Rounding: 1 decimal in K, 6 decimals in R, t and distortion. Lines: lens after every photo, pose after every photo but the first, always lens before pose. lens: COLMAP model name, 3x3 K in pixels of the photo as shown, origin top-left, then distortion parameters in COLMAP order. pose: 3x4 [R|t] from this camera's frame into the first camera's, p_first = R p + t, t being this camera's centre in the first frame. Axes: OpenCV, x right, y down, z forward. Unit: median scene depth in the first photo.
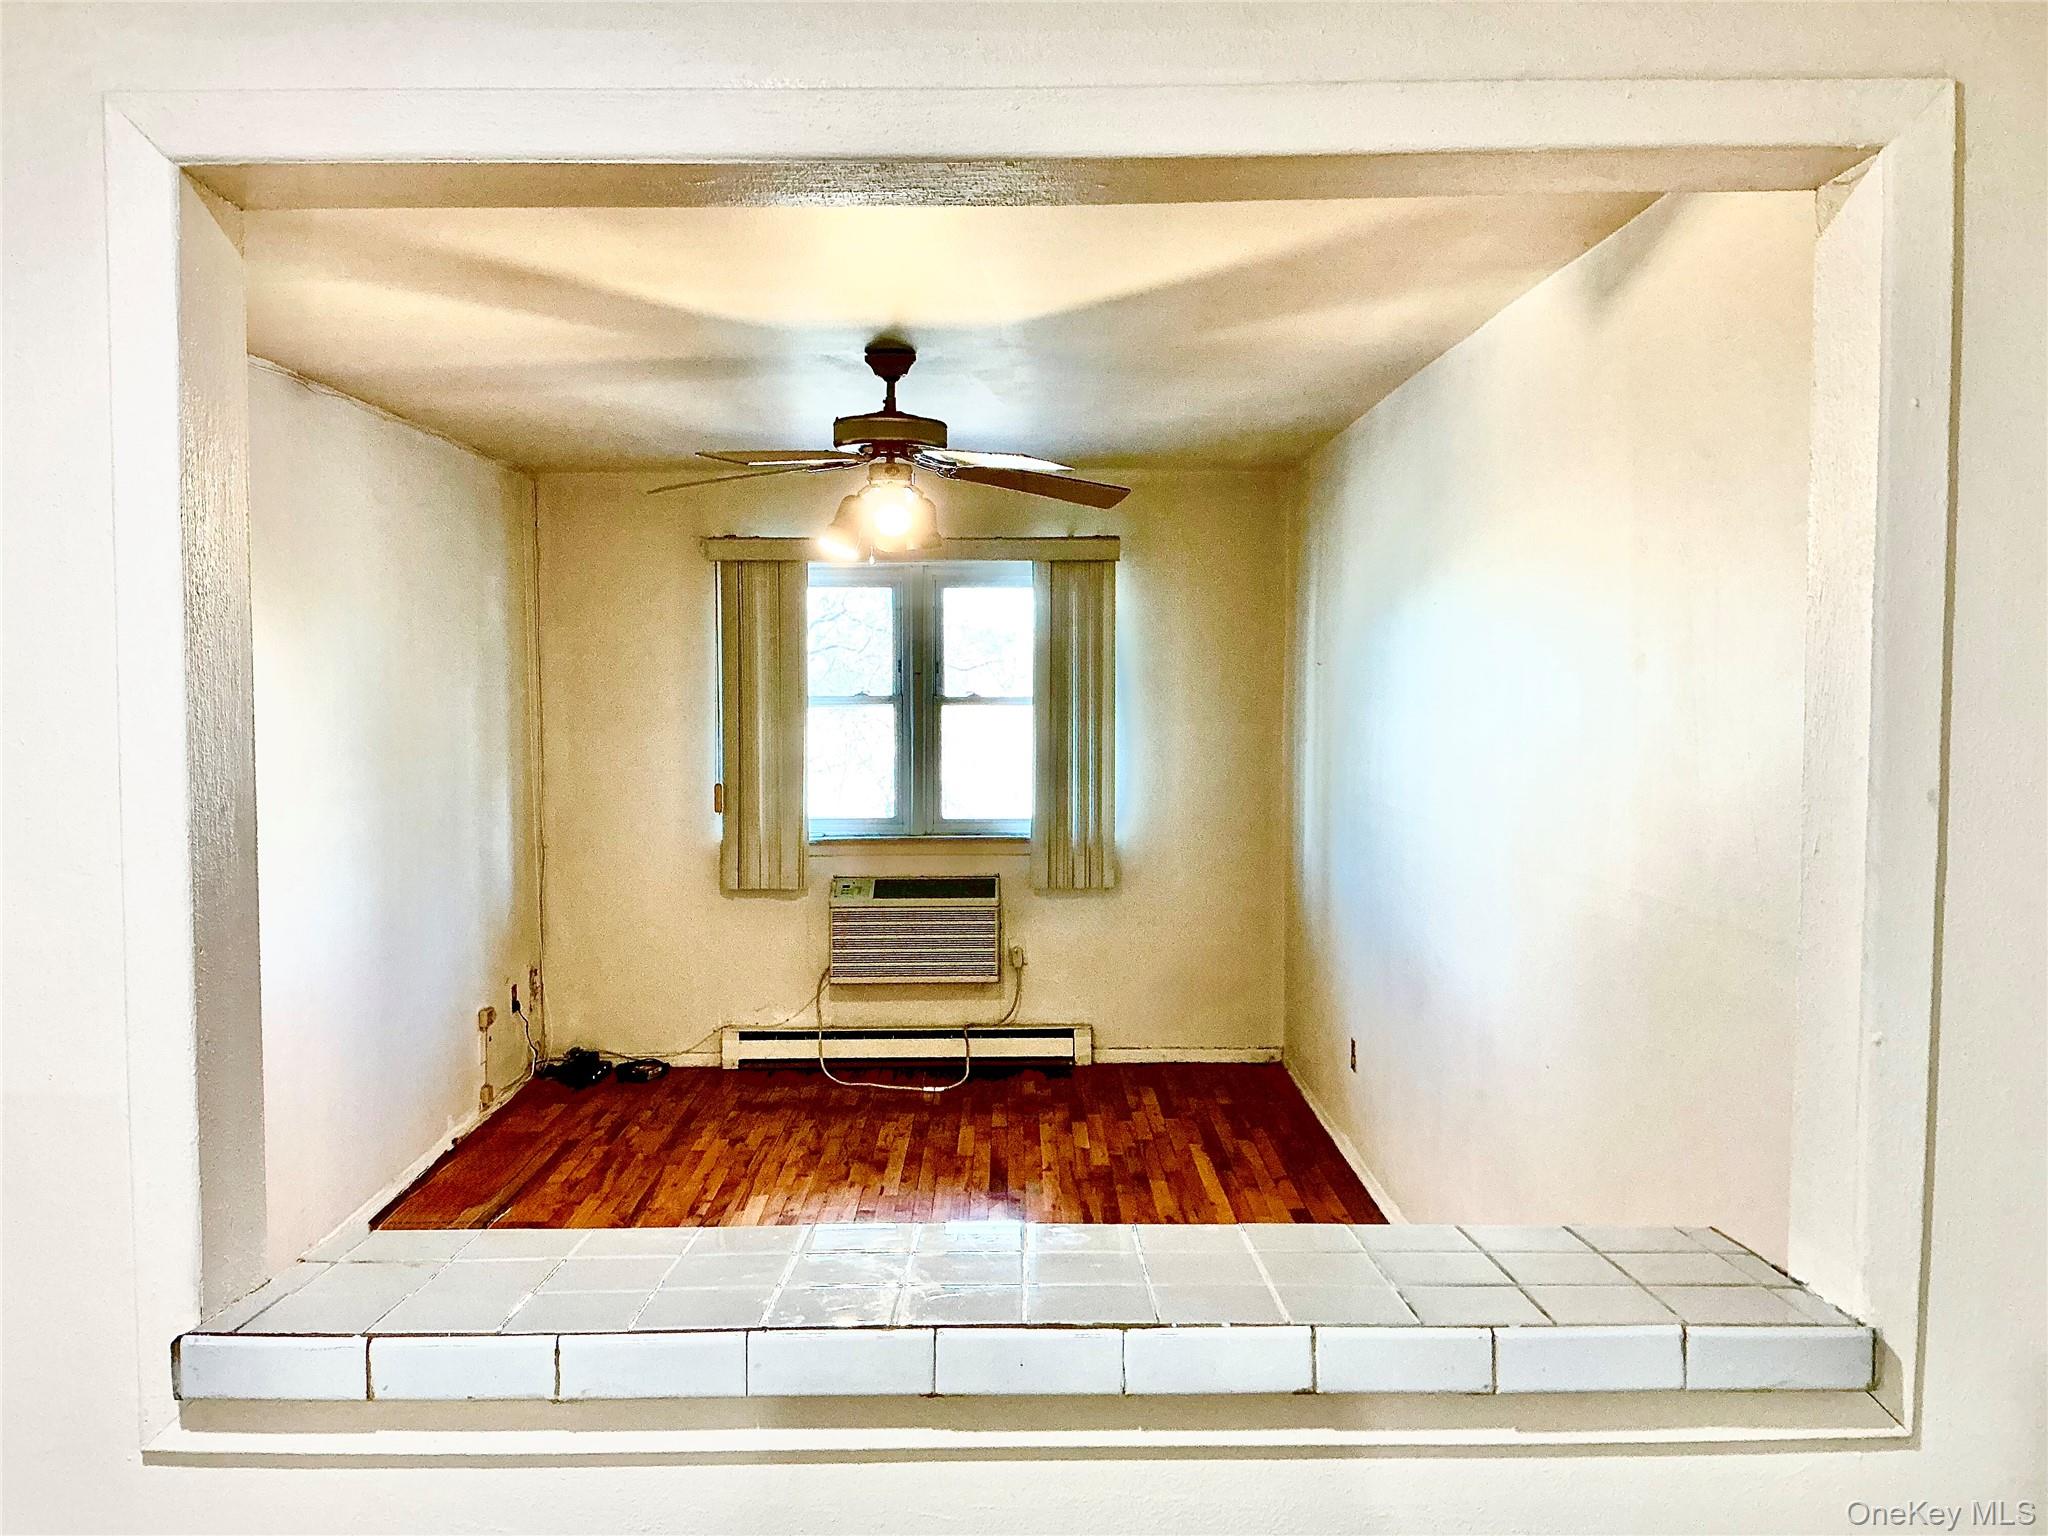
lens RADIAL K [[1694.5, 0, 1024.0], [0, 1694.5, 768.0], [0, 0, 1]] dist [0.135718, -0.256592]
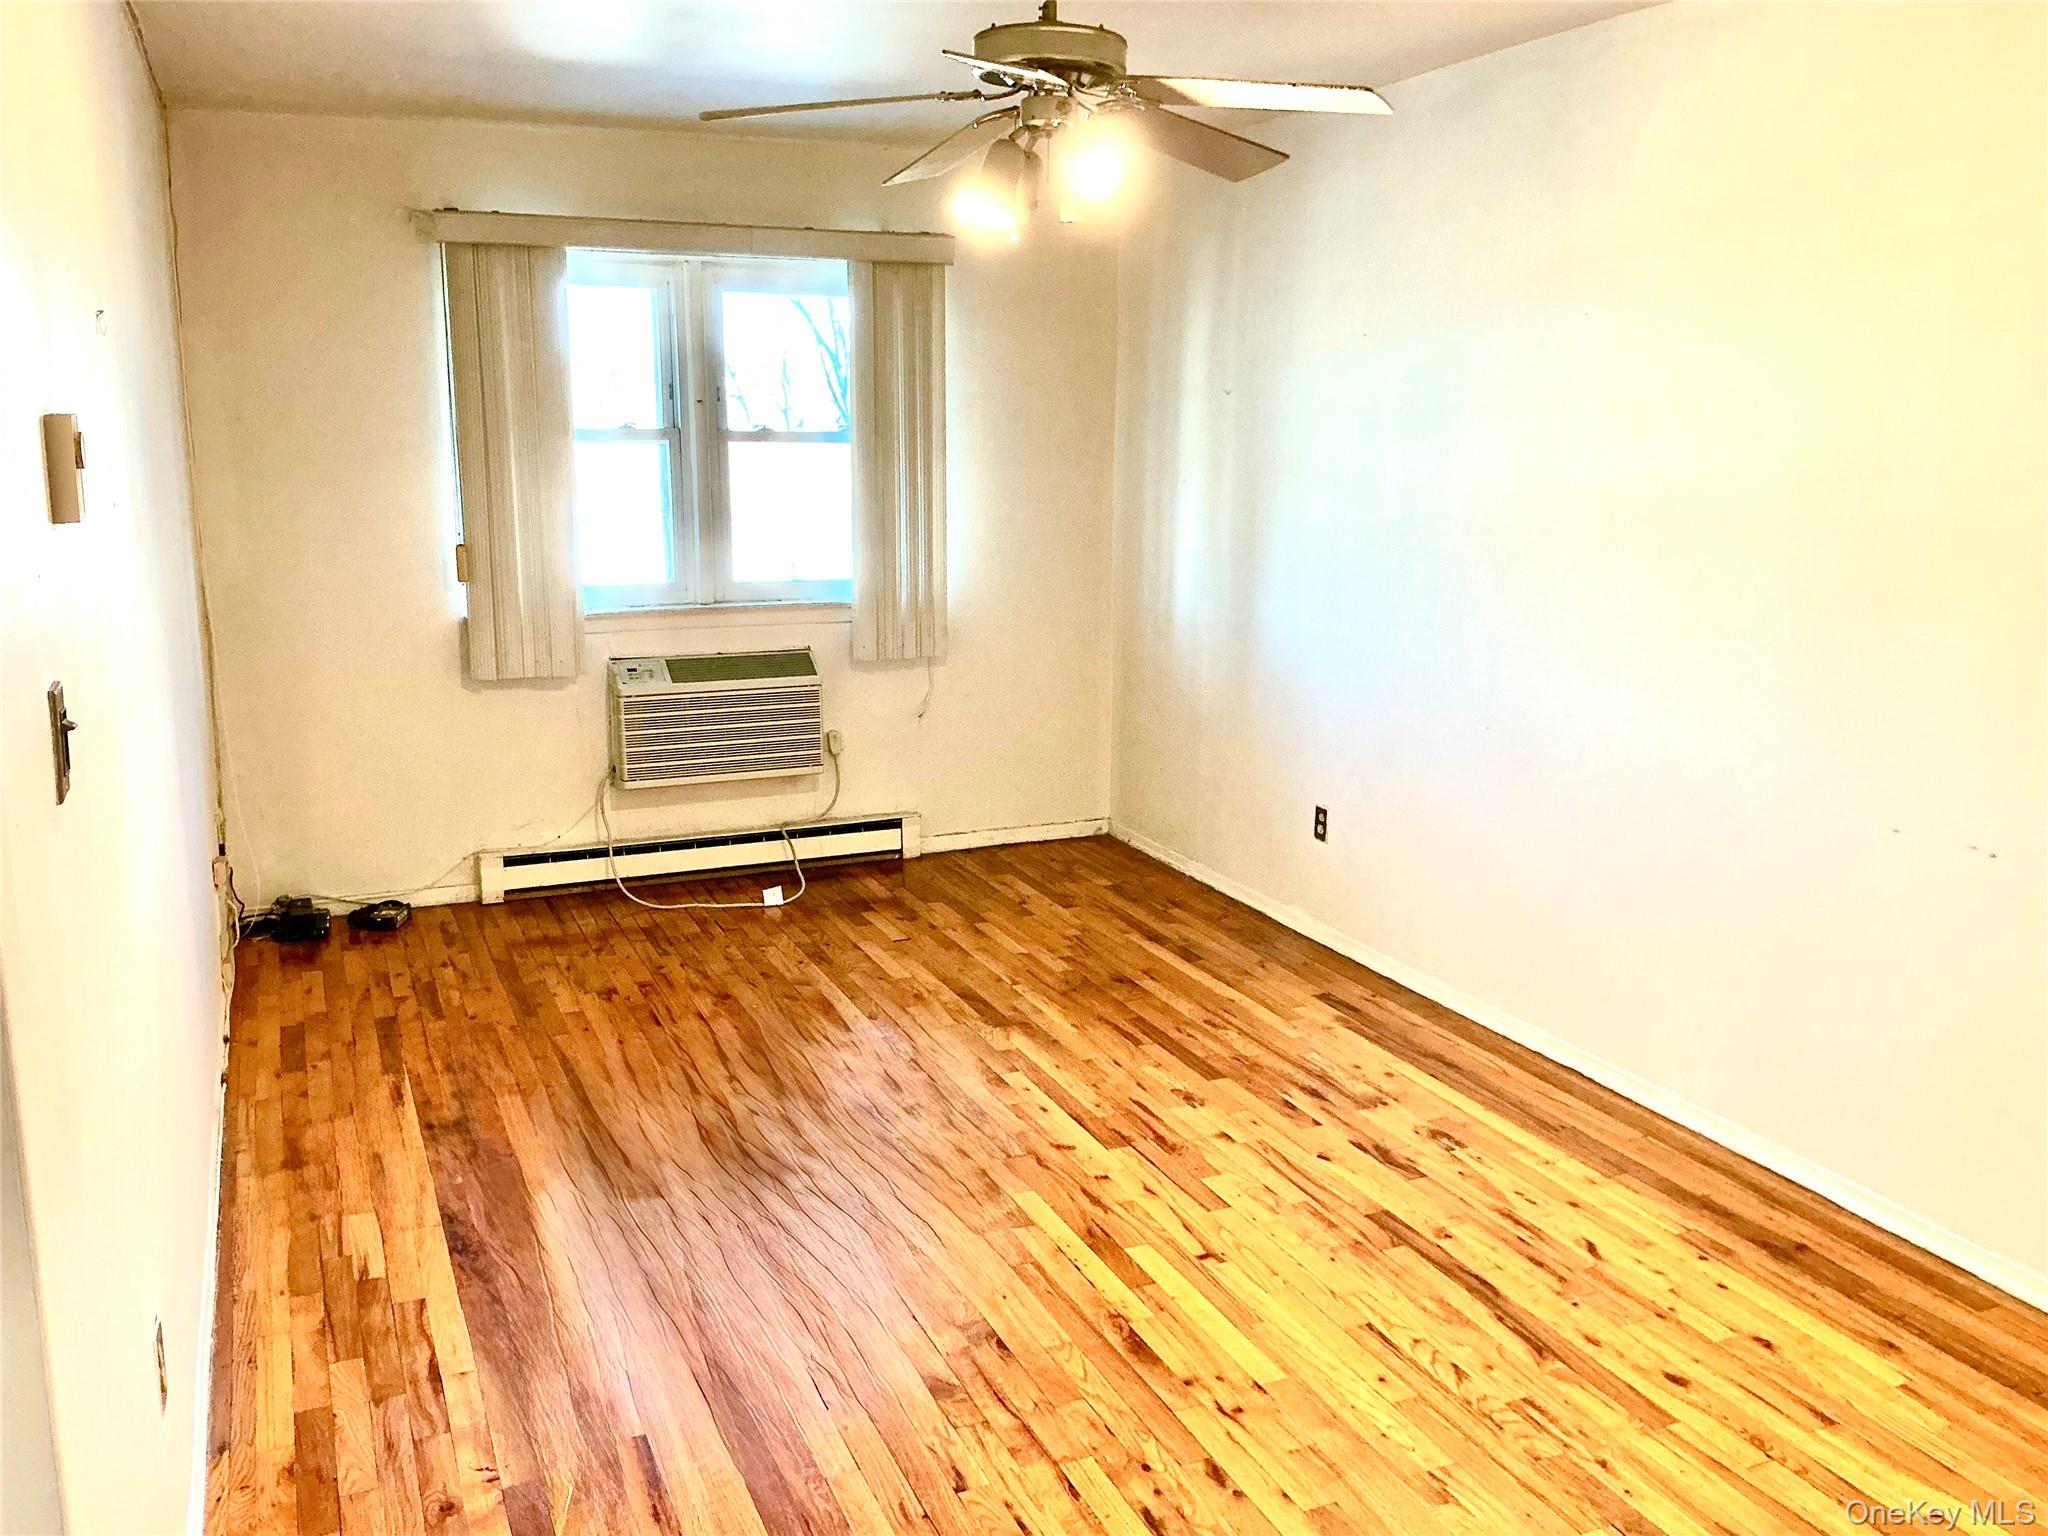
lens RADIAL K [[1694.5, 0, 1024.0], [0, 1694.5, 768.0], [0, 0, 1]] dist [0.135718, -0.256592]
pose [[0.922970, -0.073387, 0.377811, -0.243734], [0.017647, 0.988690, 0.148935, -0.001746], [-0.384468, -0.130795, 0.913826, 0.178874]]
